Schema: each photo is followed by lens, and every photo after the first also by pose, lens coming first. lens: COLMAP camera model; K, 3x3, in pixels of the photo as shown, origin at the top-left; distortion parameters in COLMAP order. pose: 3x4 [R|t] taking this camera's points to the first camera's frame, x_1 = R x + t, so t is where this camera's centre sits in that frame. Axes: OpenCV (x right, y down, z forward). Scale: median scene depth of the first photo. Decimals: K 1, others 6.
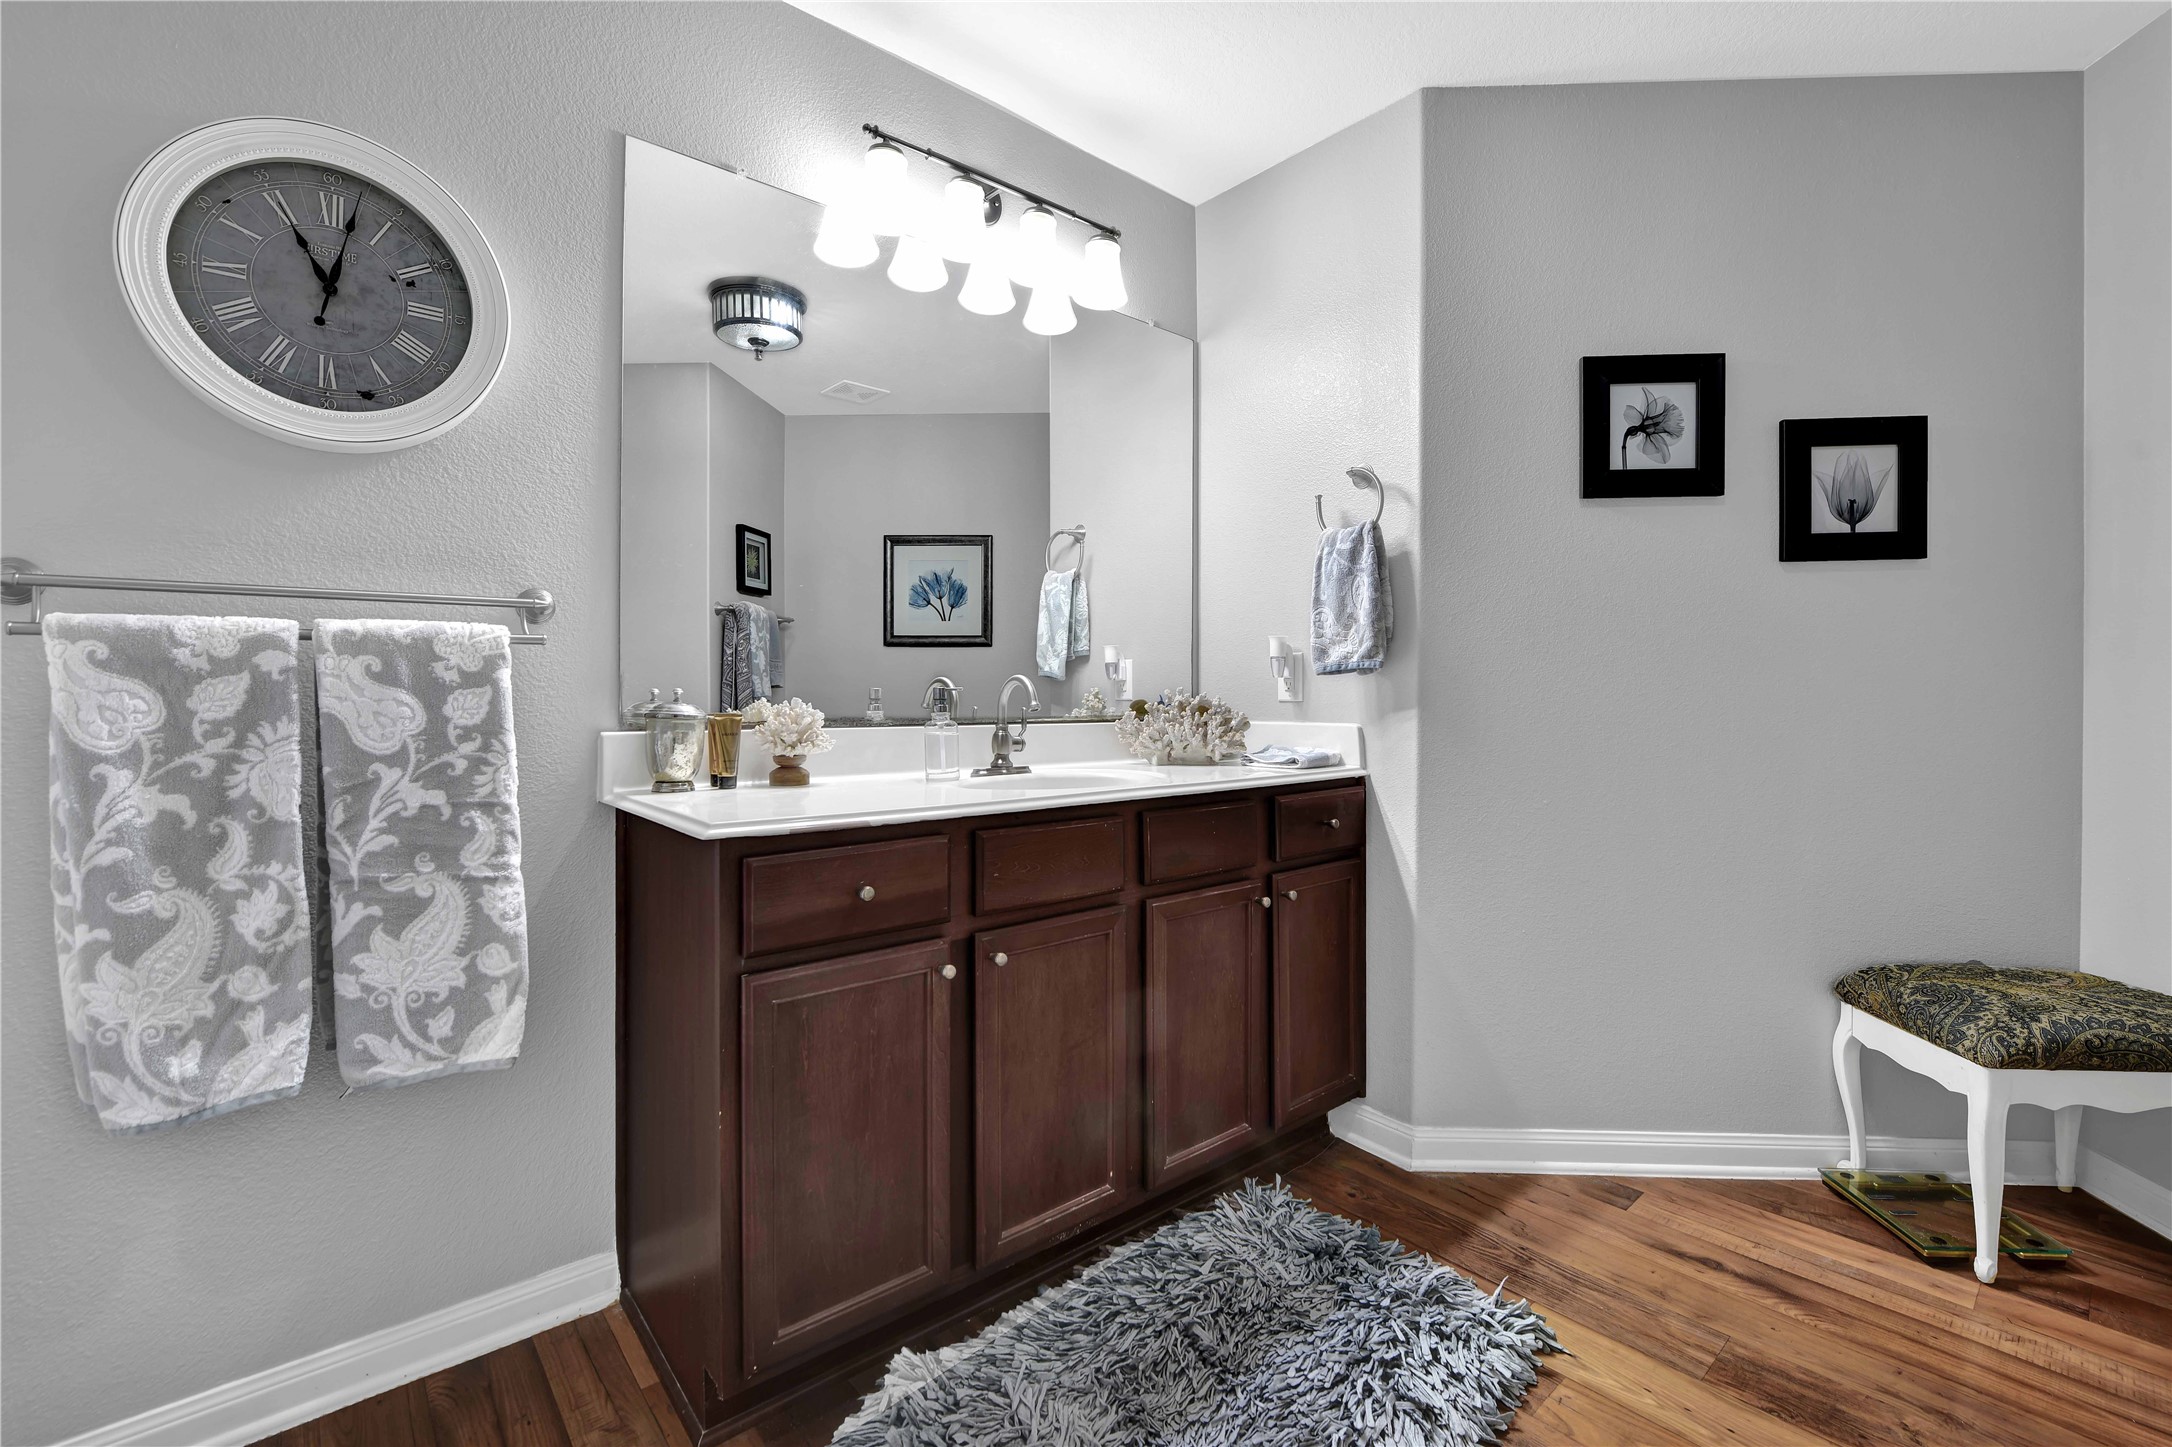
lens RADIAL K [[922.5, 0, 1077.6], [0, 922.5, 684.0], [0, 0, 1]] dist [-0.020141, 0.000008]
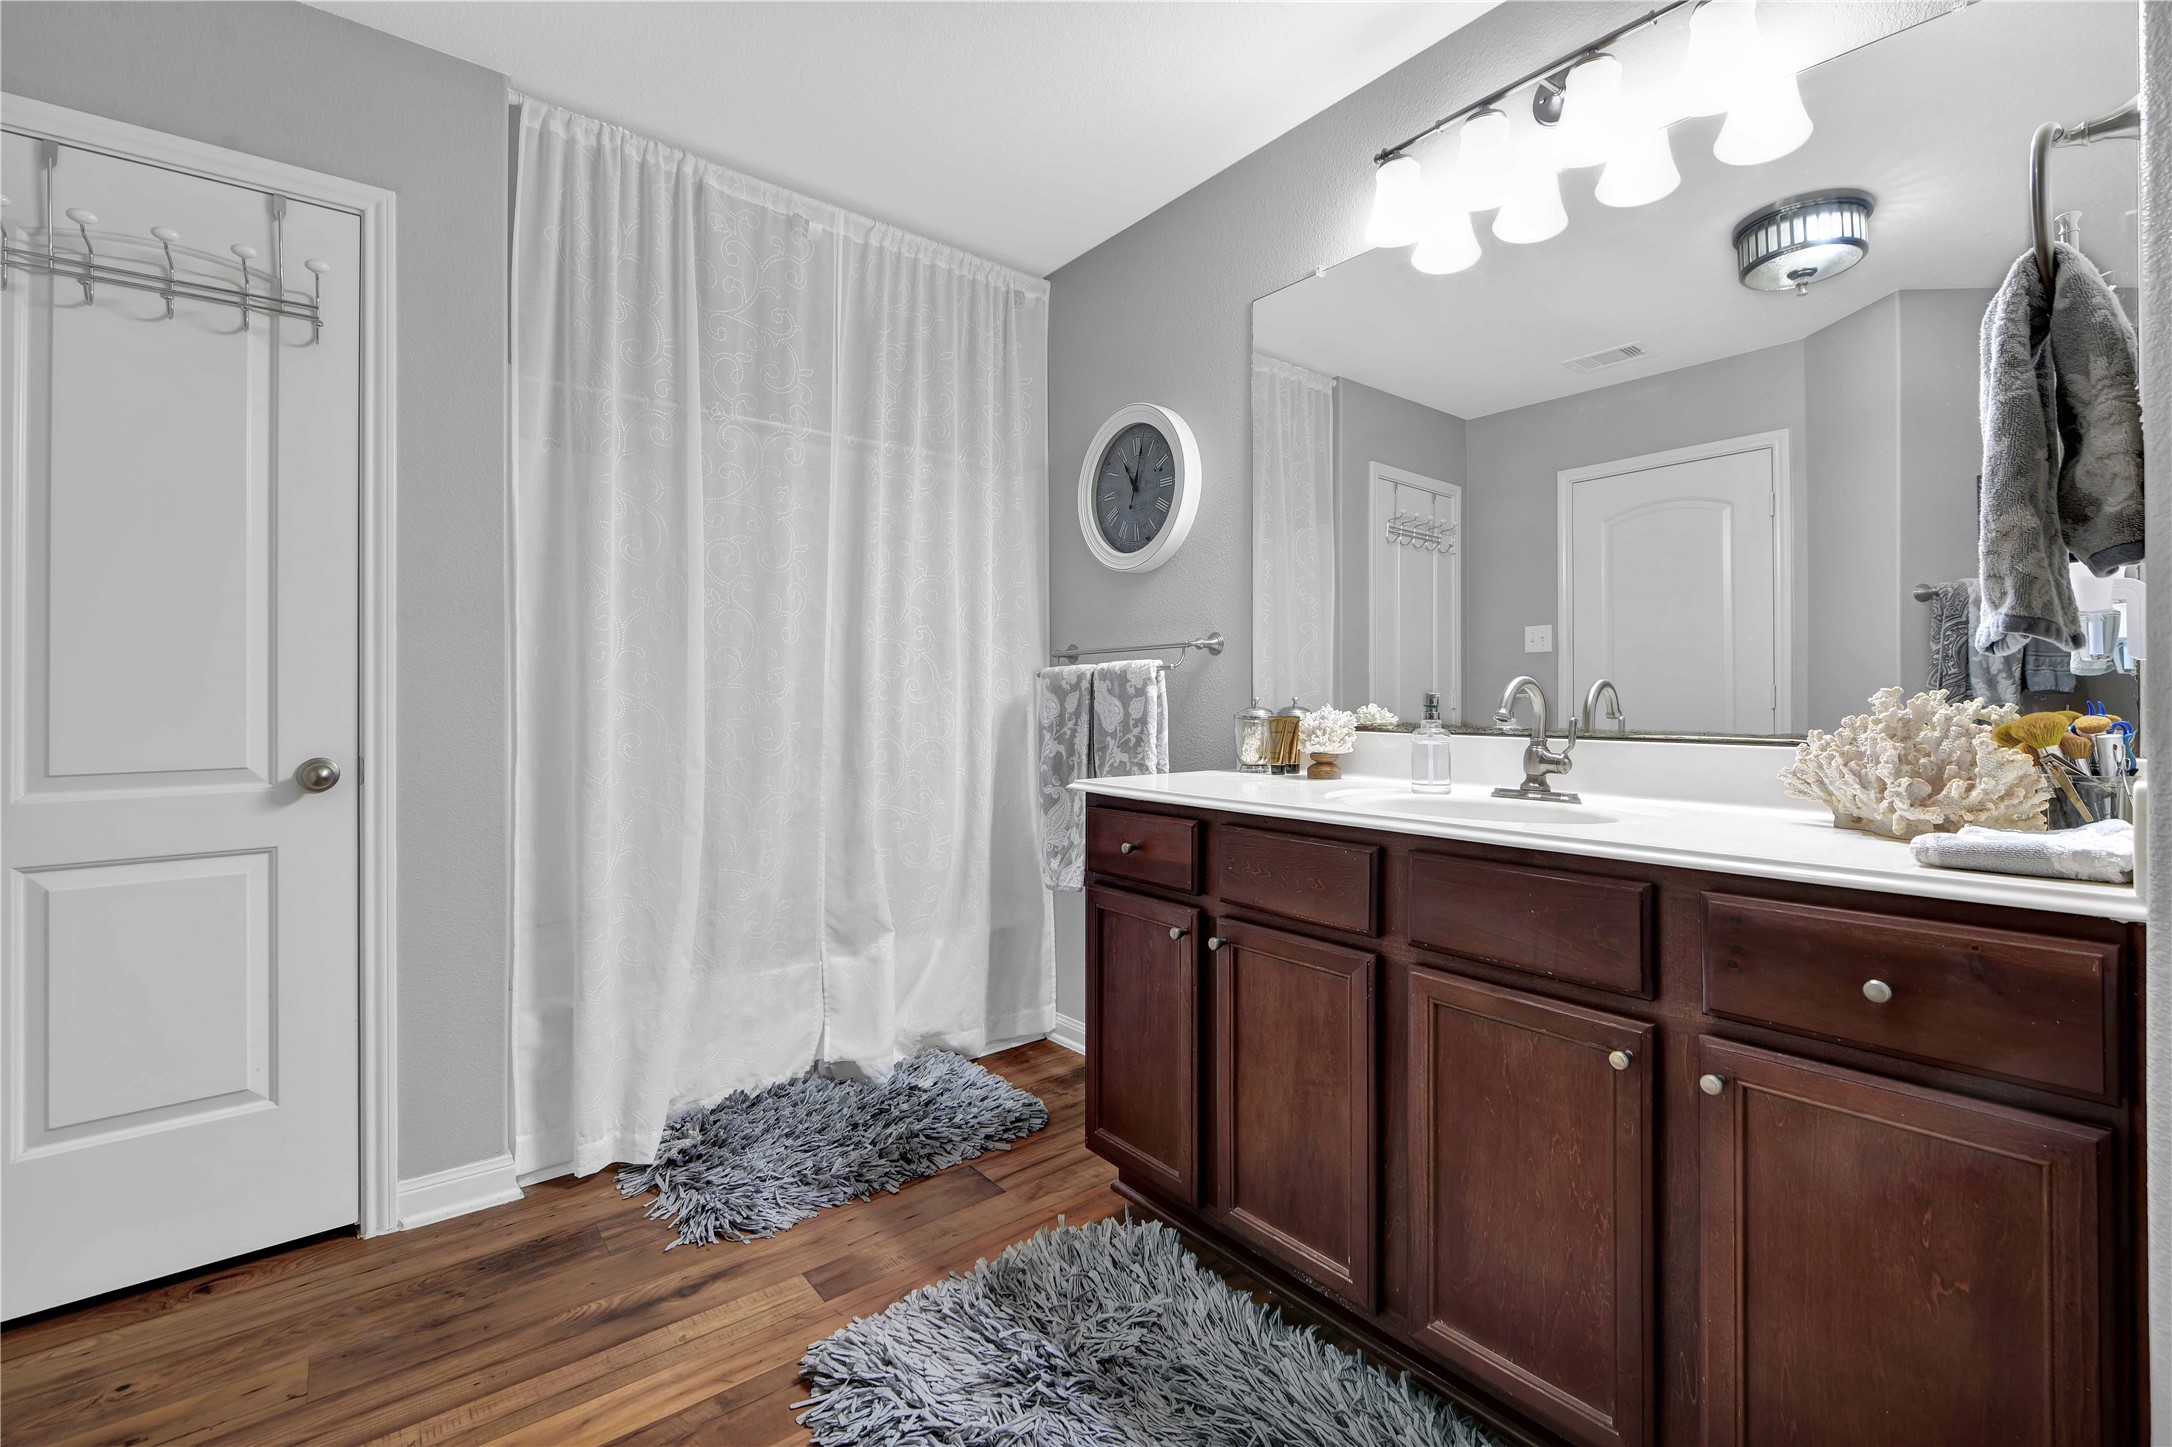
lens RADIAL K [[911.5, 0, 1107.4], [0, 911.5, 689.3], [0, 0, 1]] dist [-0.013986, -0.000815]
pose [[-0.004902, -0.019935, -0.999789, 1.065690], [0.002595, 0.999798, -0.019948, 0.023719], [0.999985, -0.002693, -0.004849, 0.933376]]
